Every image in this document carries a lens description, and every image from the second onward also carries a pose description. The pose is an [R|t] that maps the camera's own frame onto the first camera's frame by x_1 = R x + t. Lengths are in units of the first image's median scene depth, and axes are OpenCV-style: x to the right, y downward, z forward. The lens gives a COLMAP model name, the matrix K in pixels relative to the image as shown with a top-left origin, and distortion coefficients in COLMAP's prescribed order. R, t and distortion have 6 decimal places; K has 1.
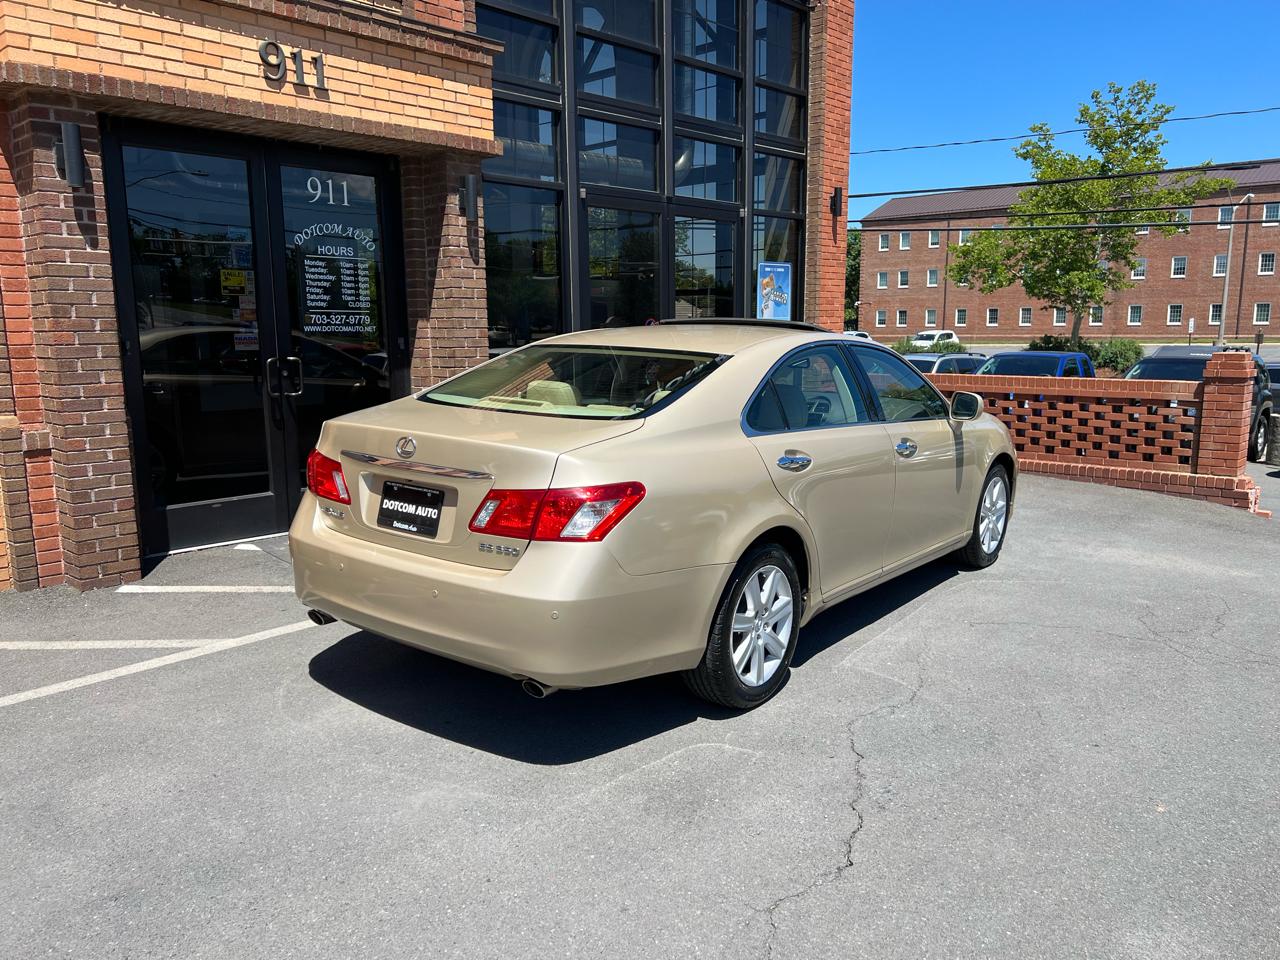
lens RADIAL K [[963.2, 0, 640.5], [0, 963.2, 482.2], [0, 0, 1]] dist [0.058855, -0.062757]
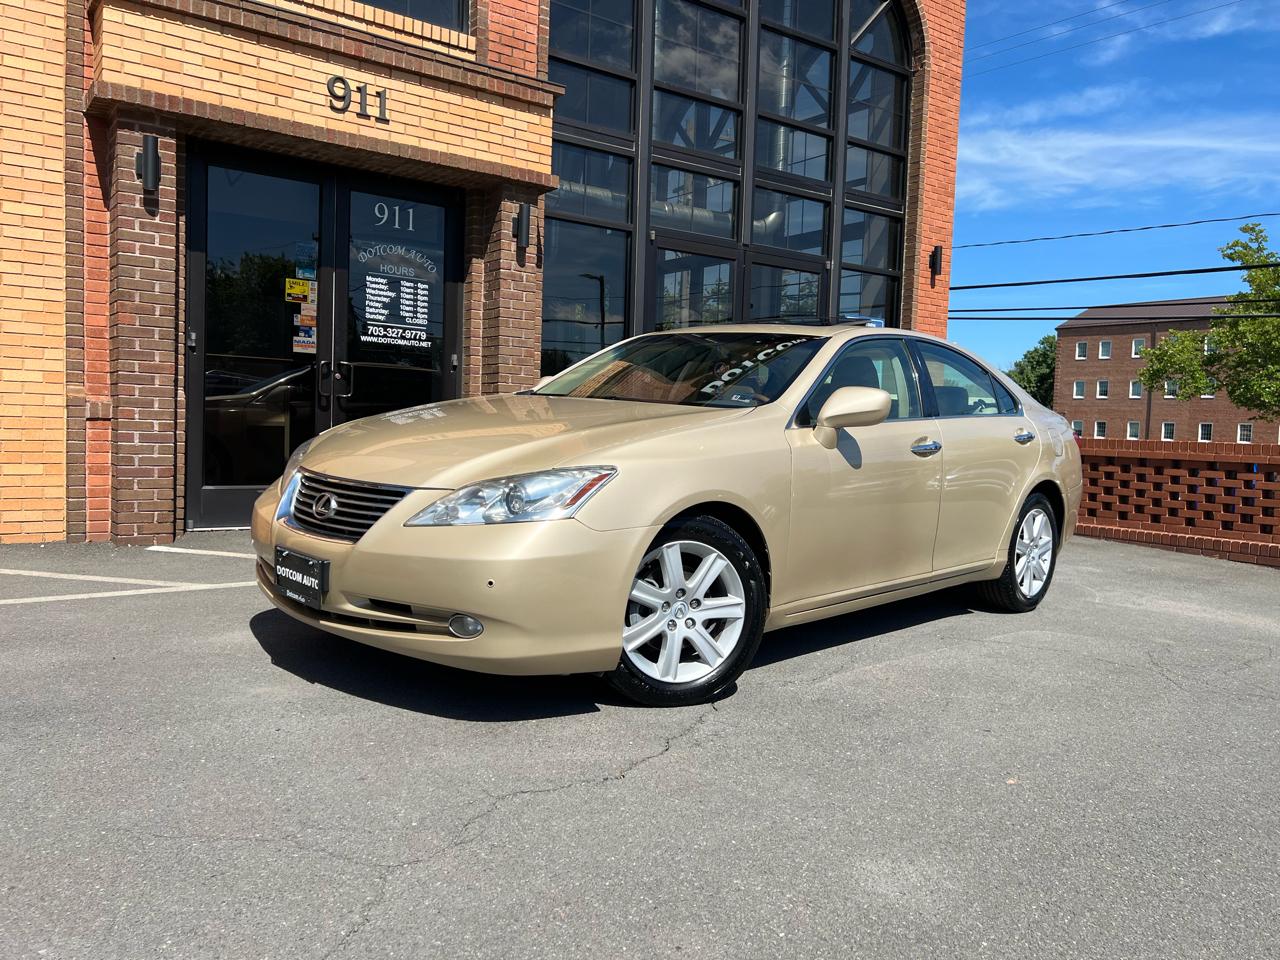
lens RADIAL K [[963.2, 0, 635.4], [0, 963.2, 474.2], [0, 0, 1]] dist [0.058855, -0.062757]
pose [[0.979843, 0.051803, -0.192938, 0.176036], [-0.073318, 0.991649, -0.106095, 0.087586], [0.185831, 0.118102, 0.975458, 0.018516]]
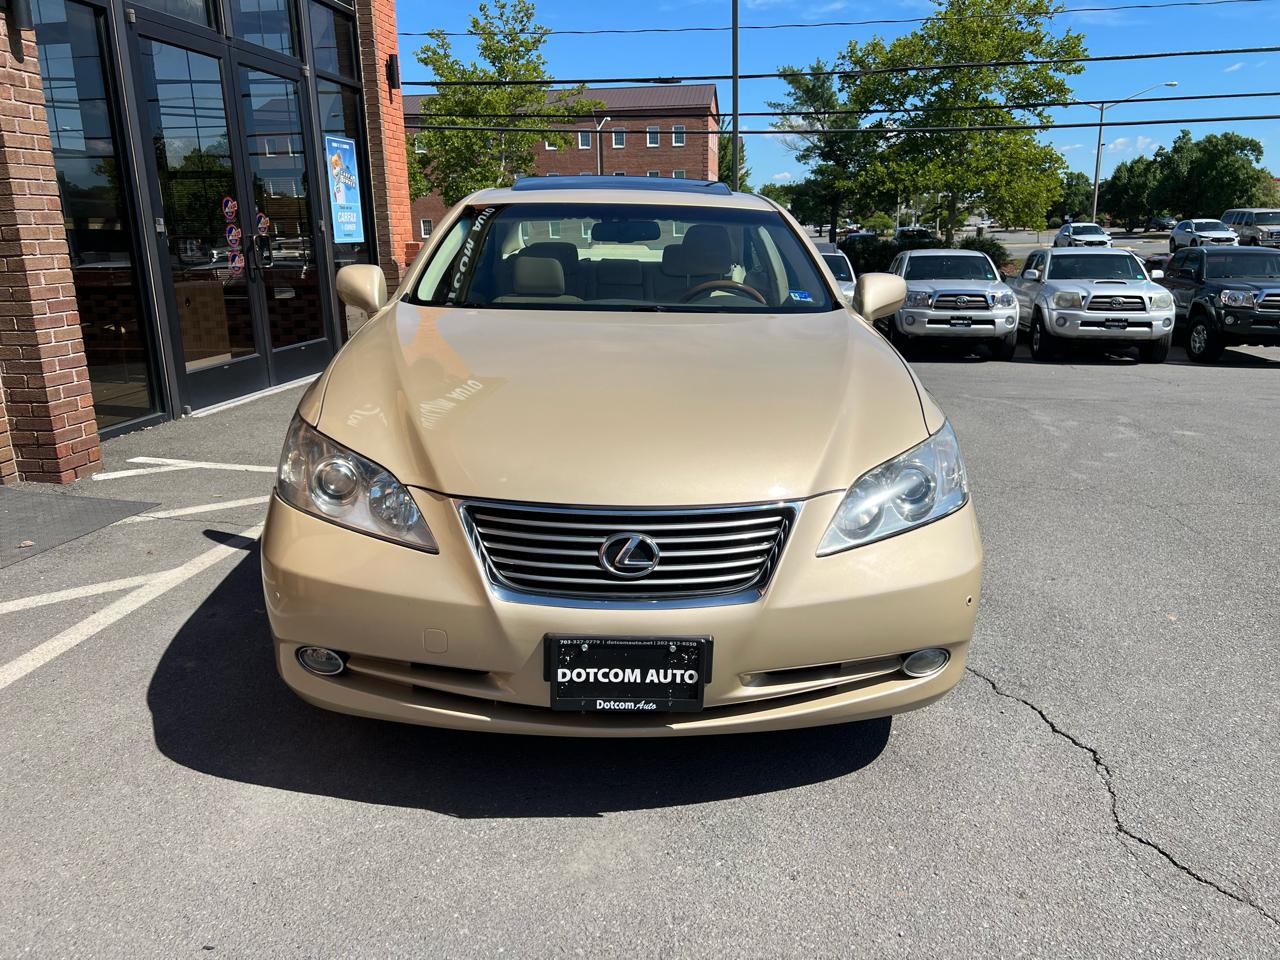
lens RADIAL K [[963.2, 0, 646.8], [0, 963.2, 475.2], [0, 0, 1]] dist [0.058855, -0.062757]
pose [[0.818935, -0.146151, 0.554964, -0.256114], [0.102974, 0.988756, 0.108438, 0.001035], [-0.564572, -0.031656, 0.824777, 0.222009]]
